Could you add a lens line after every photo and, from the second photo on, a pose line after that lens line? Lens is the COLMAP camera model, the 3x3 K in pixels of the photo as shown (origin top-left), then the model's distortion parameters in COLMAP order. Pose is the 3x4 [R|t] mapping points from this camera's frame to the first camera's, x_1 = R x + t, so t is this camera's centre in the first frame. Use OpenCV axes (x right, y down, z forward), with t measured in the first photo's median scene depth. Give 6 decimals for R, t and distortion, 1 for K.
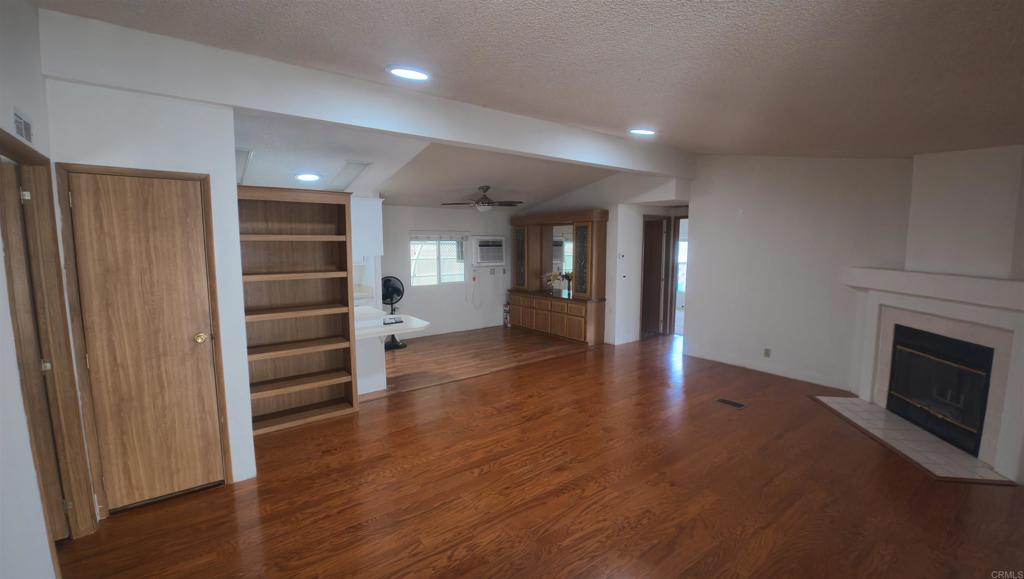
lens RADIAL K [[423.0, 0, 512.0], [0, 423.0, 289.5], [0, 0, 1]] dist [0.000536, 0.000012]
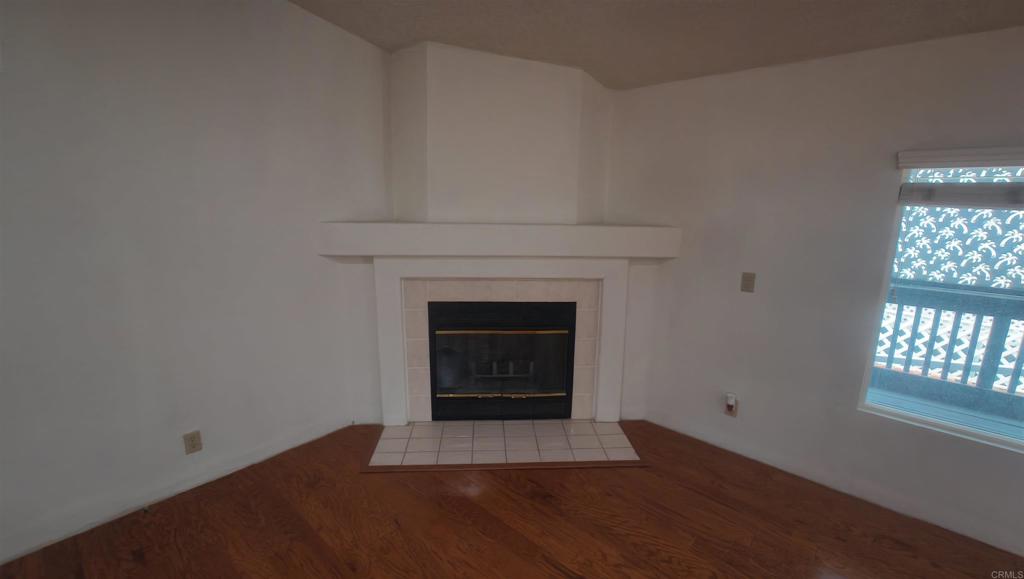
lens RADIAL K [[423.0, 0, 512.0], [0, 423.0, 289.5], [0, 0, 1]] dist [0.000536, 0.000012]
pose [[-0.202765, -0.208512, 0.956770, 0.231194], [0.090492, 0.968896, 0.230332, -0.083297], [-0.975037, 0.133283, -0.177589, 0.991125]]
